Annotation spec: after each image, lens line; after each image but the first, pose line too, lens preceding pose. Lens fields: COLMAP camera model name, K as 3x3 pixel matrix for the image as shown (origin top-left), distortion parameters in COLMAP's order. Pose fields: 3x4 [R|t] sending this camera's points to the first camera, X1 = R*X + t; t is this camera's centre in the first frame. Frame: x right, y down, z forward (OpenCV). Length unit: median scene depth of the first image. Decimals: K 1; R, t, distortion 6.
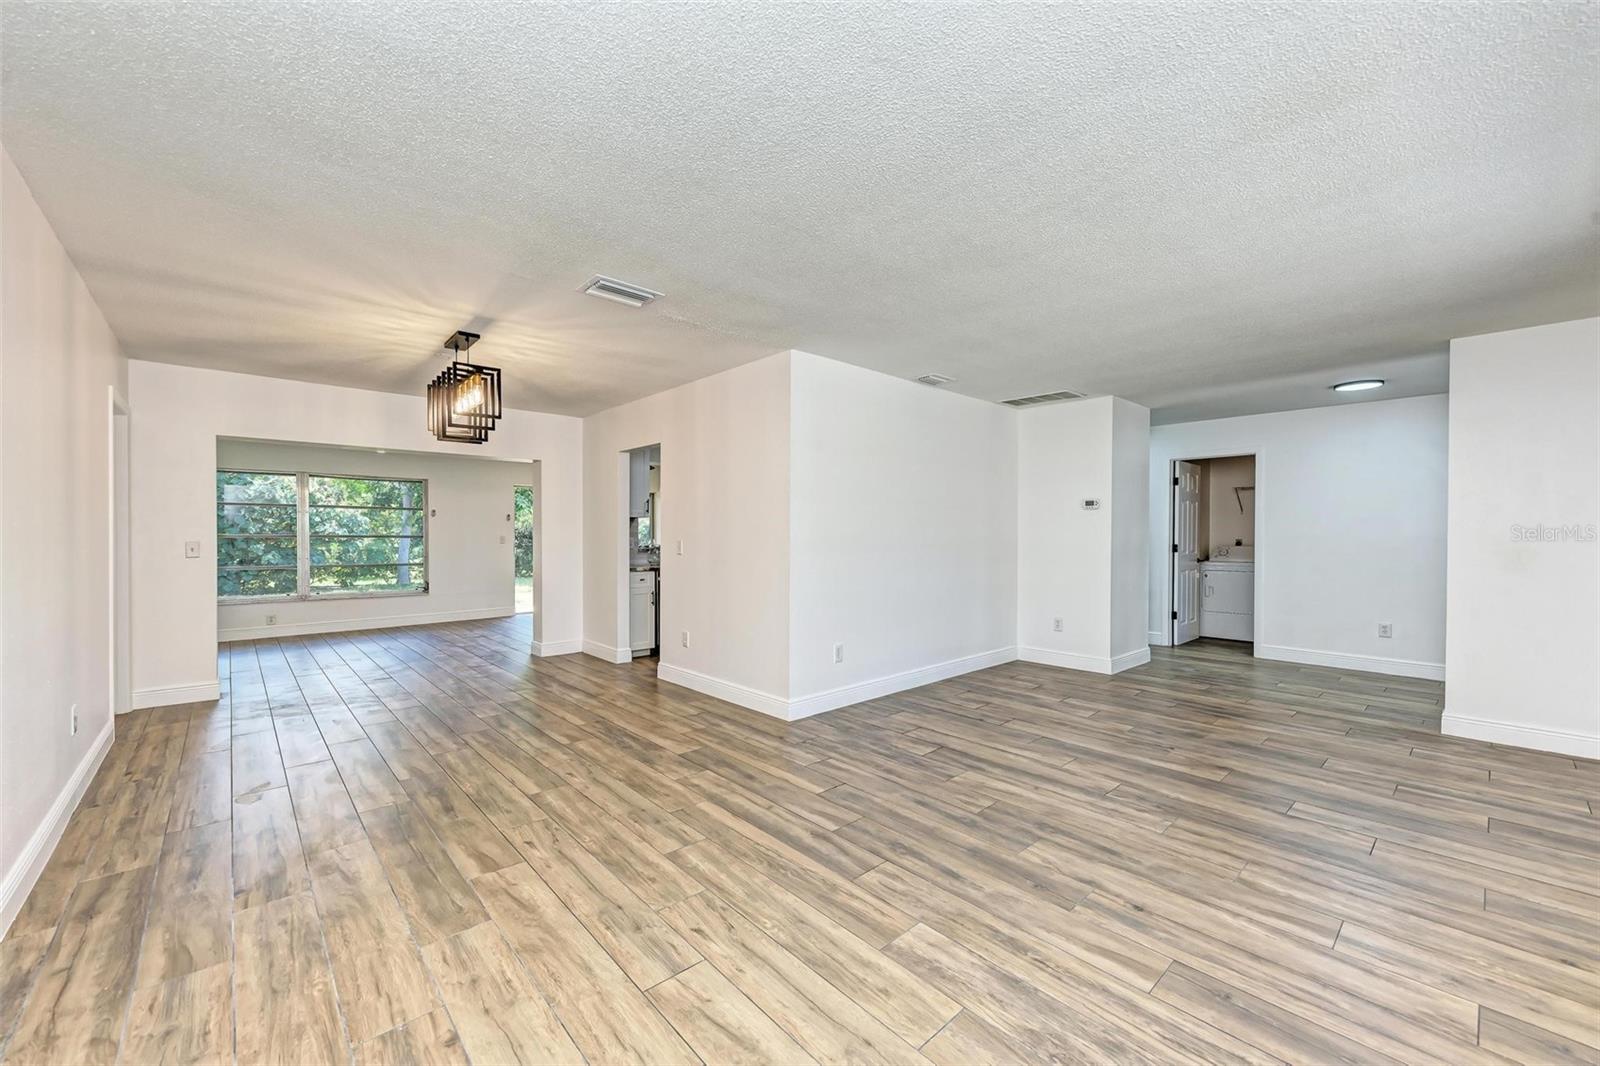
lens RADIAL K [[629.0, 0, 799.0], [0, 629.0, 542.0], [0, 0, 1]] dist [-0.001340, -0.000107]
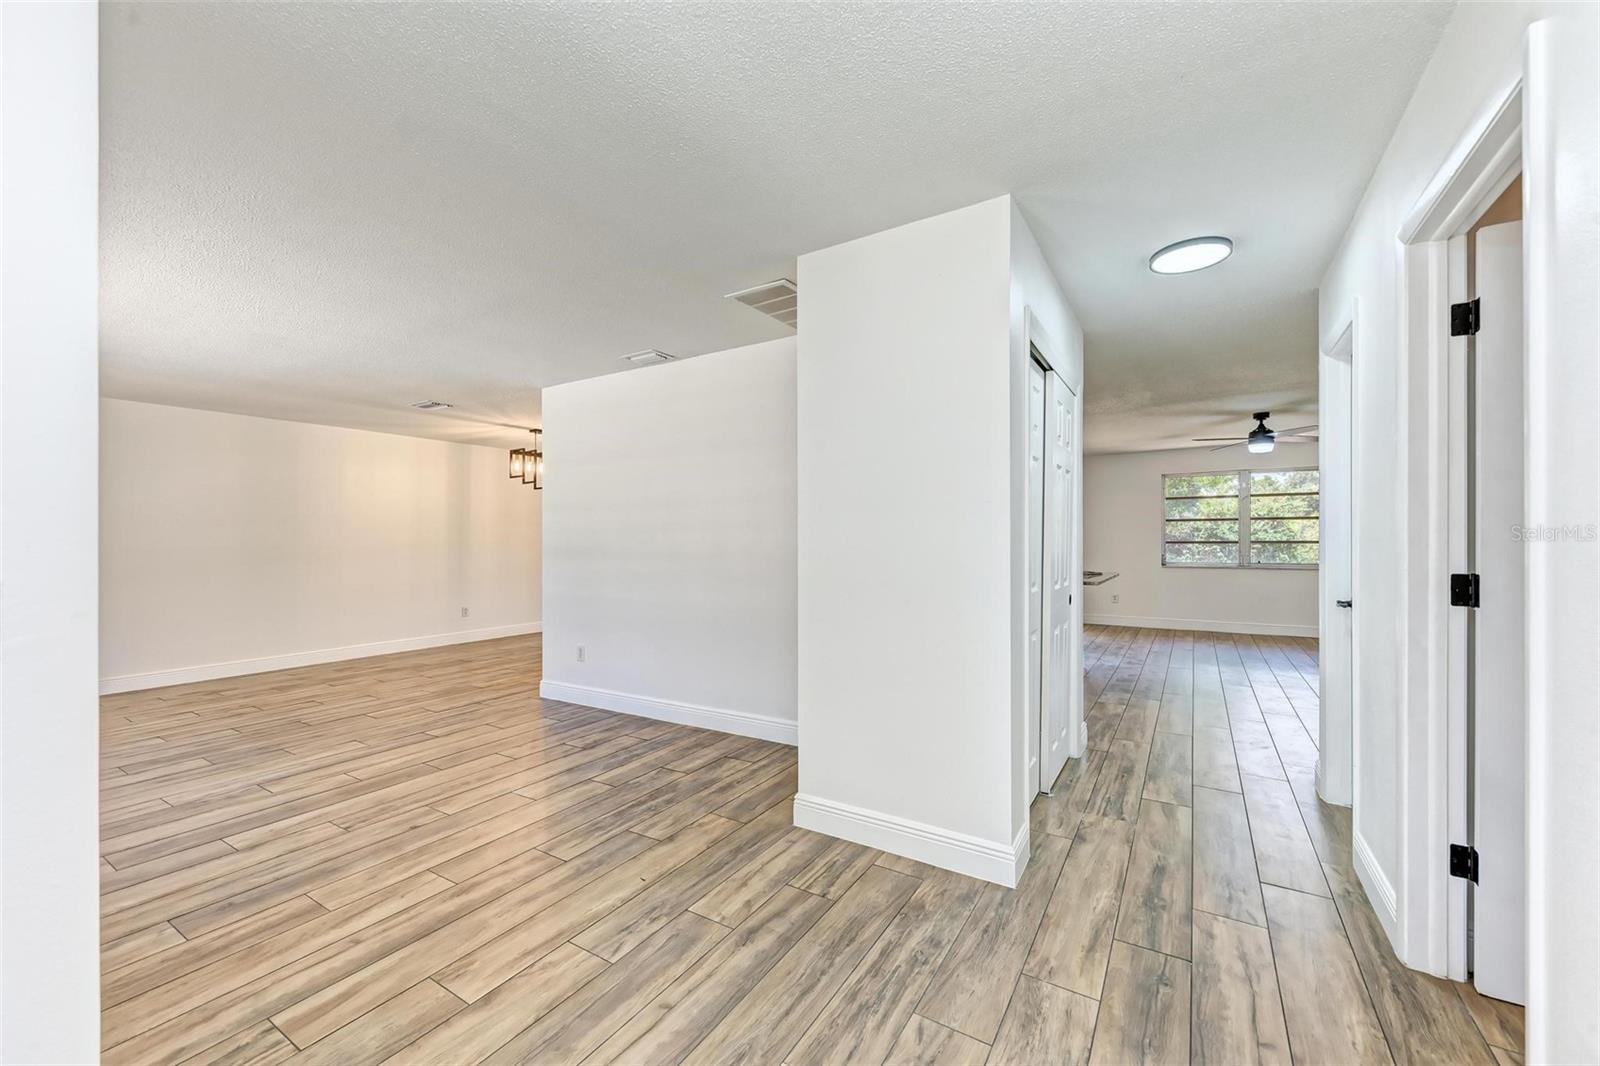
lens RADIAL K [[629.0, 0, 799.8], [0, 629.0, 536.1], [0, 0, 1]] dist [-0.001340, -0.000107]
pose [[0.270846, -0.010256, -0.962568, 1.382950], [0.002325, 0.999947, -0.010000, -0.011399], [0.962620, 0.000471, 0.270856, 1.242060]]
